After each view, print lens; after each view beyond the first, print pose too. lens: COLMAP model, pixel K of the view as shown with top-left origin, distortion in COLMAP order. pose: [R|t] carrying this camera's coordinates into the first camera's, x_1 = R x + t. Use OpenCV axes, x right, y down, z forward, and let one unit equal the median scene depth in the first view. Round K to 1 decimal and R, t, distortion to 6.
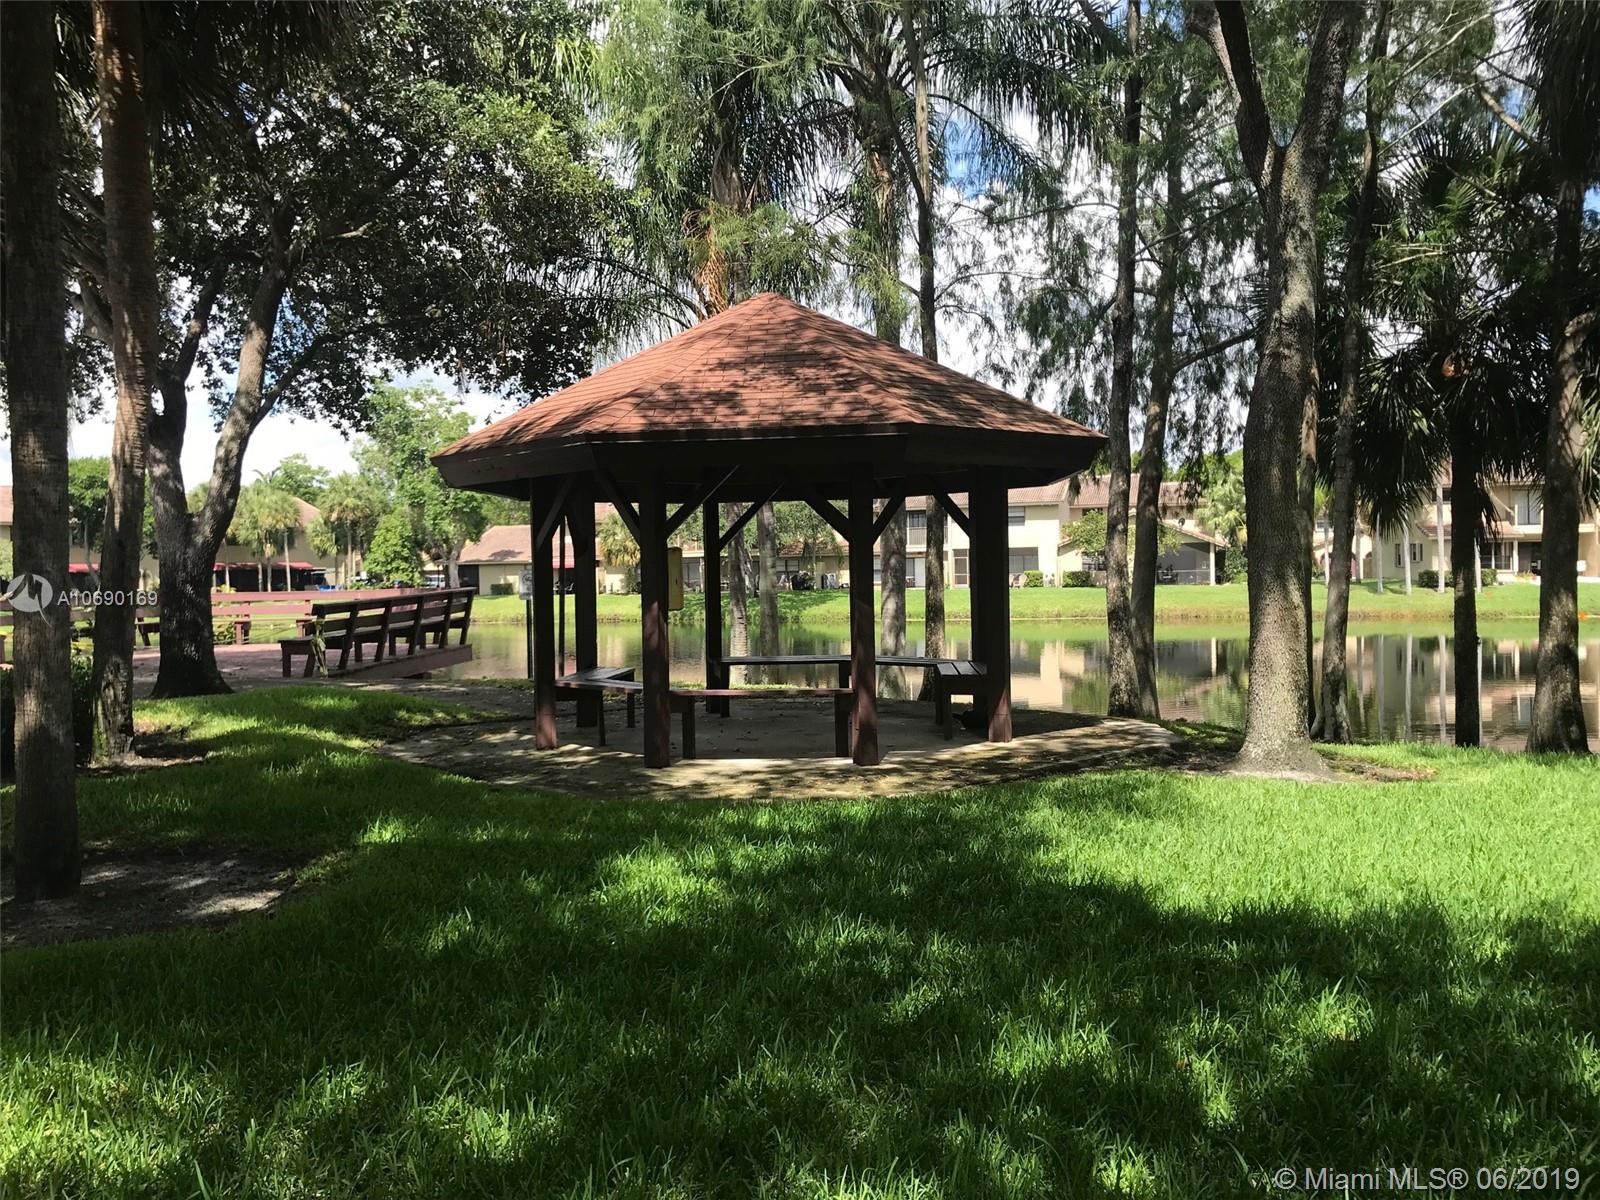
lens RADIAL K [[1314.4, 0, 801.4], [0, 1314.4, 589.3], [0, 0, 1]] dist [0.065805, -0.110812]
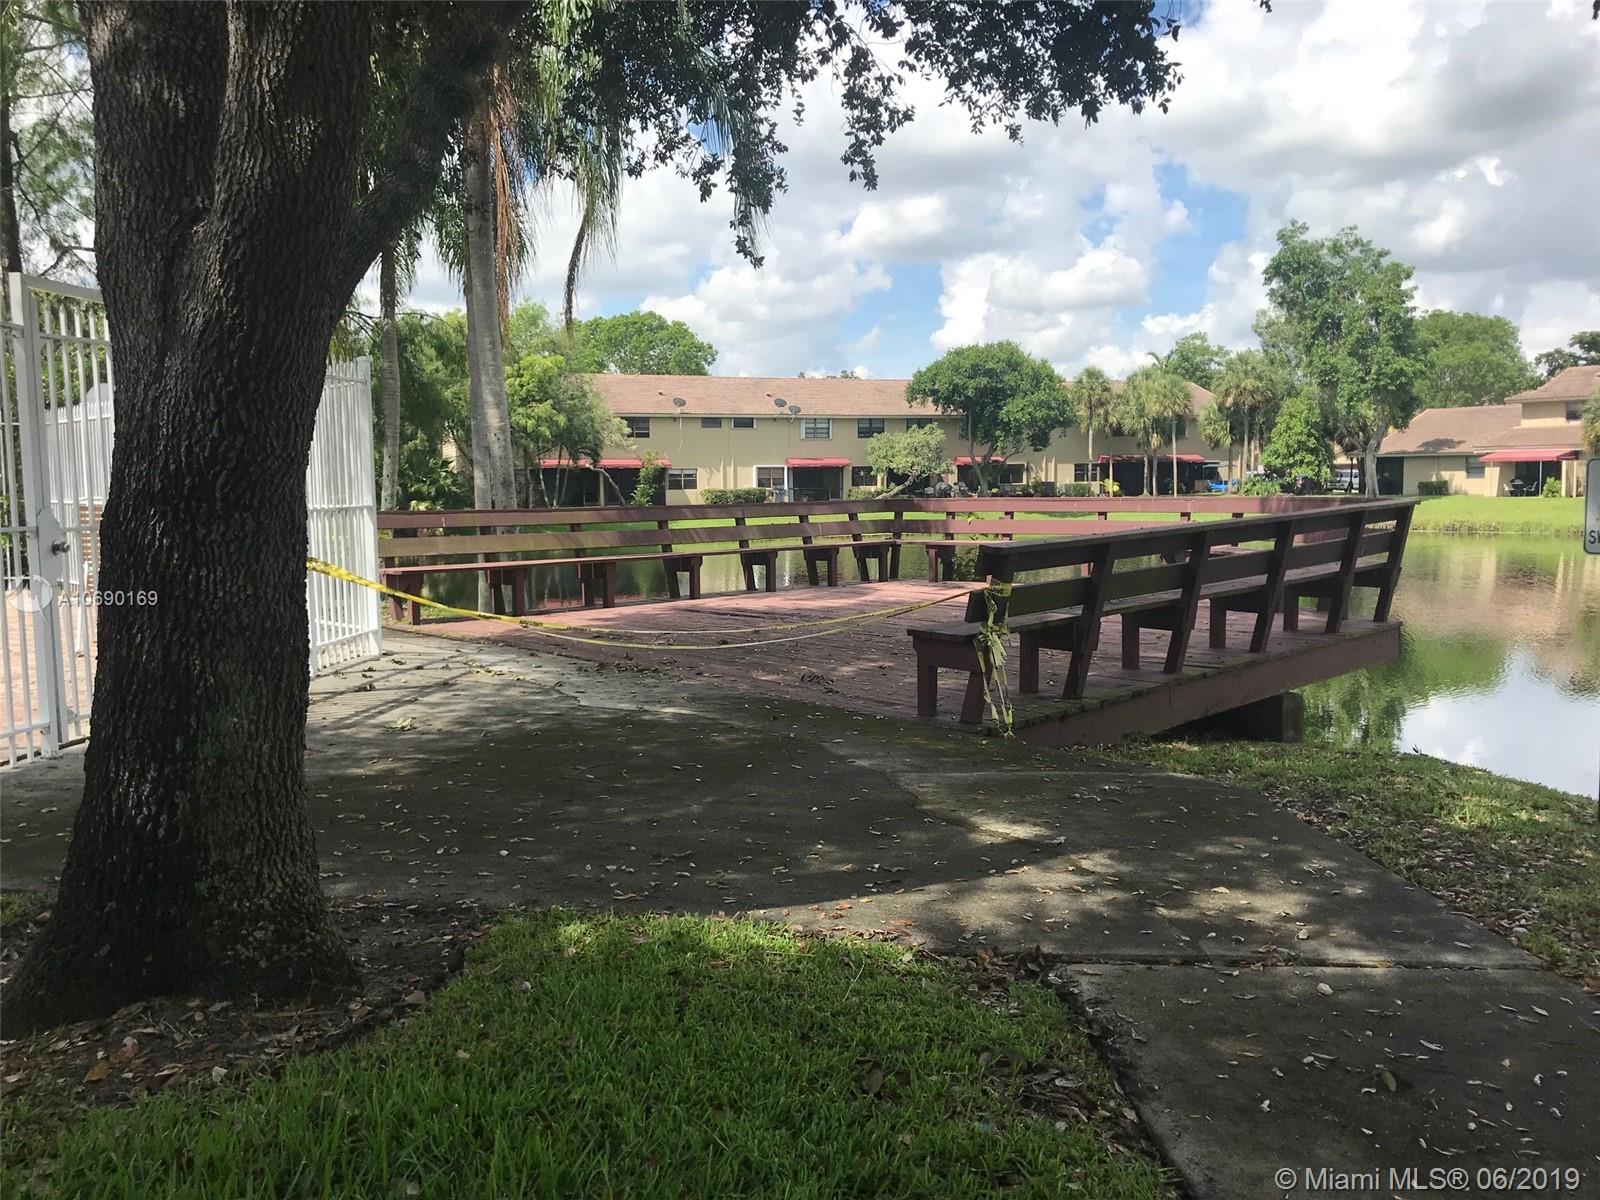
lens RADIAL K [[1314.4, 0, 801.4], [0, 1314.4, 589.3], [0, 0, 1]] dist [0.065805, -0.110812]
pose [[0.788657, 0.063939, -0.611500, -0.034992], [-0.014793, 0.996263, 0.085092, -0.001759], [0.614656, -0.058063, 0.786655, 0.134090]]
